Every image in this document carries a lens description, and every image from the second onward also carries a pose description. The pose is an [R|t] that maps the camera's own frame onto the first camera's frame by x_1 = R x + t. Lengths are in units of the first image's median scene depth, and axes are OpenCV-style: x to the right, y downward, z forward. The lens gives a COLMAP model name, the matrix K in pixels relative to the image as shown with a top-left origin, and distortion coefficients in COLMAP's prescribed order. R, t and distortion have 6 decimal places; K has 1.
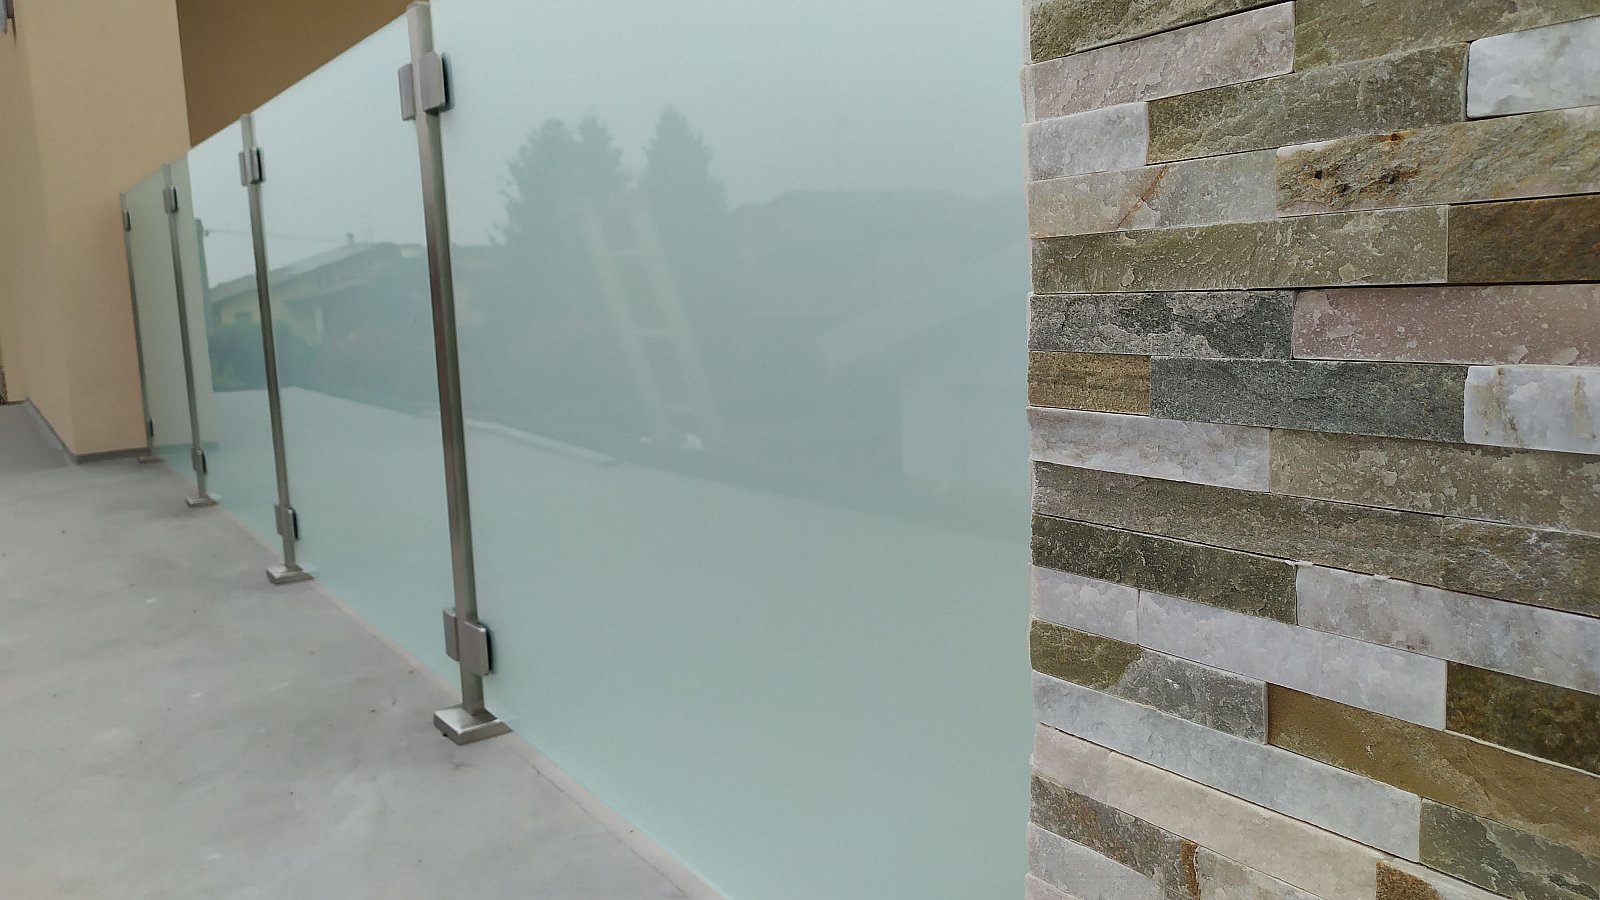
lens RADIAL K [[1190.4, 0, 800.0], [0, 1190.4, 450.0], [0, 0, 1]] dist [0.068451, -0.062287]
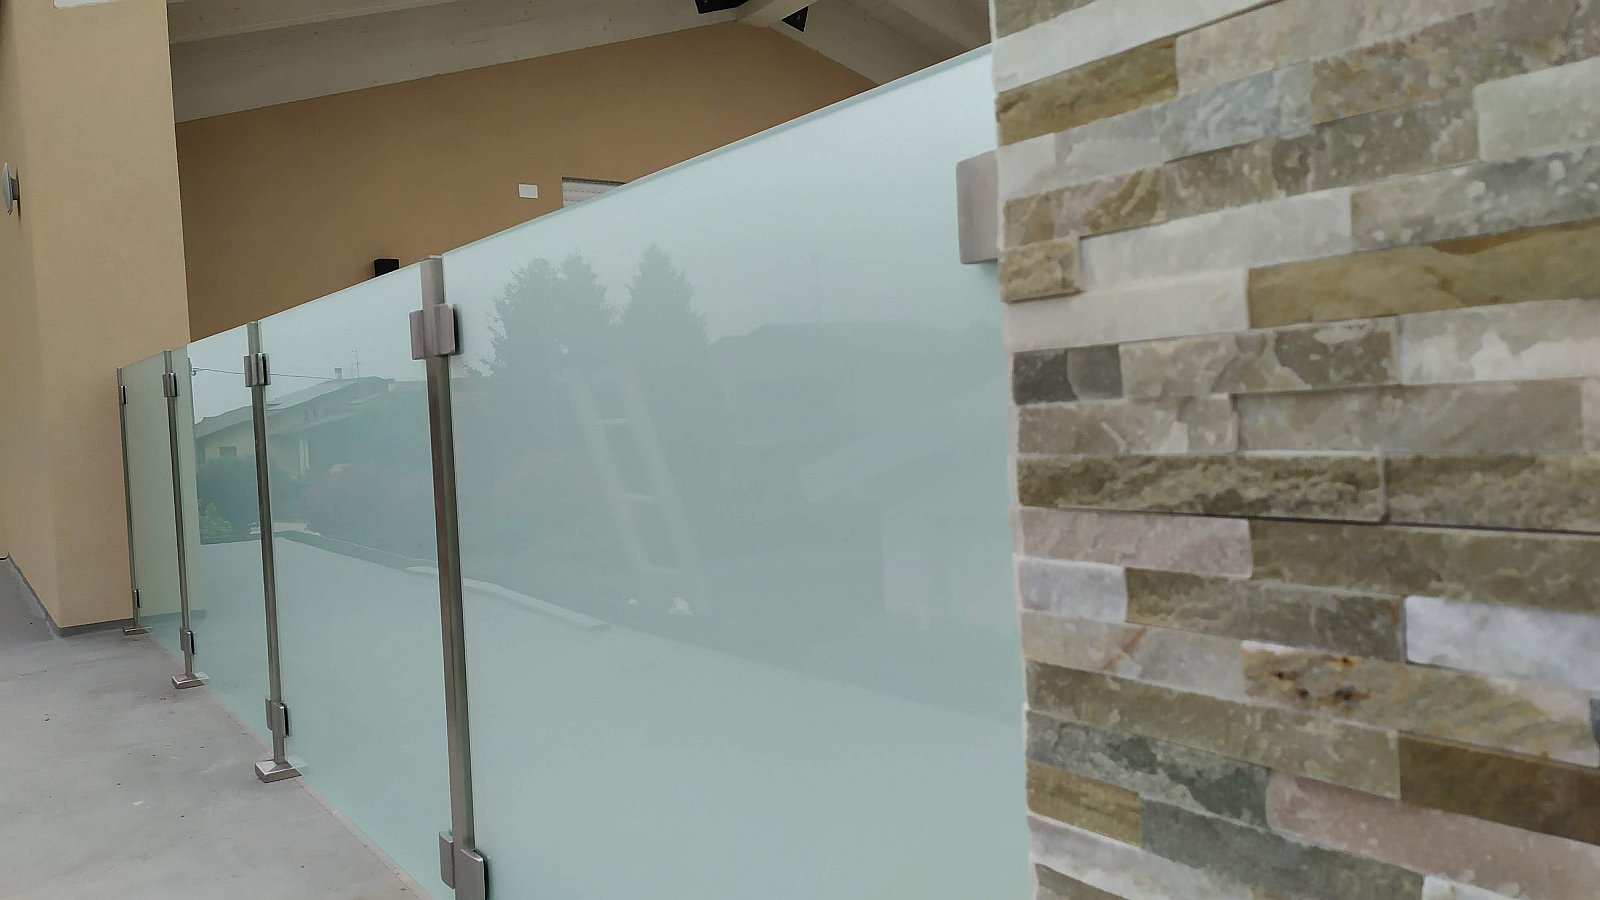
lens RADIAL K [[1179.7, 0, 800.0], [0, 1179.7, 450.0], [0, 0, 1]] dist [0.093547, -0.086423]
pose [[0.999788, -0.010266, 0.017863, -0.034065], [0.011920, 0.995393, -0.095138, -0.289016], [-0.016804, 0.095331, 0.995304, -0.114334]]
